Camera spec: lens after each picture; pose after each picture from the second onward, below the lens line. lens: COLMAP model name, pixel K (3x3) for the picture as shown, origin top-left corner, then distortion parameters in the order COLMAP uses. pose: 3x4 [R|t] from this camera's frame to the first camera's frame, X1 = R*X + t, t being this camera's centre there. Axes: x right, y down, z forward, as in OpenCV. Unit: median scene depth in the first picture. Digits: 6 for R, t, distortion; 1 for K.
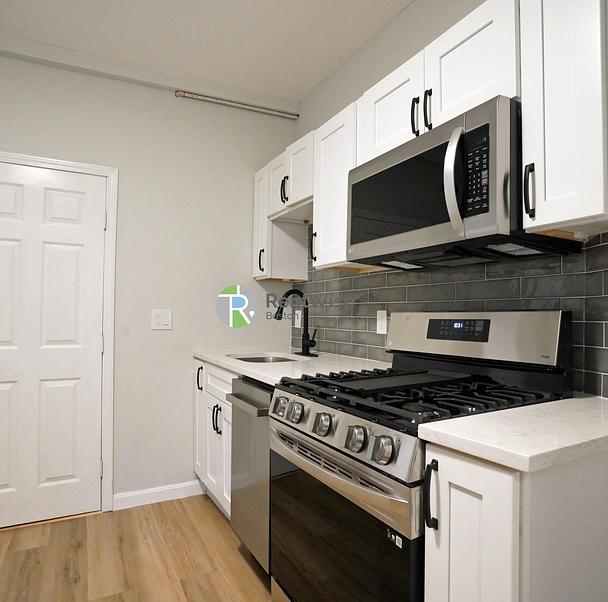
lens RADIAL K [[431.0, 0, 295.5], [0, 431.0, 308.8], [0, 0, 1]] dist [-0.071500, 0.031008]
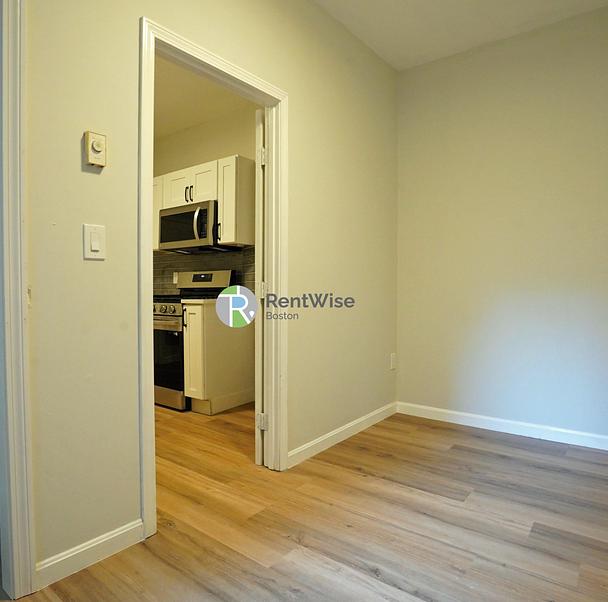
lens RADIAL K [[431.0, 0, 295.5], [0, 431.0, 308.8], [0, 0, 1]] dist [-0.071500, 0.031008]
pose [[0.905309, -0.020753, 0.424246, -0.274428], [-0.004926, 0.998225, 0.059344, 0.093807], [-0.424724, -0.055815, 0.903600, -1.961264]]
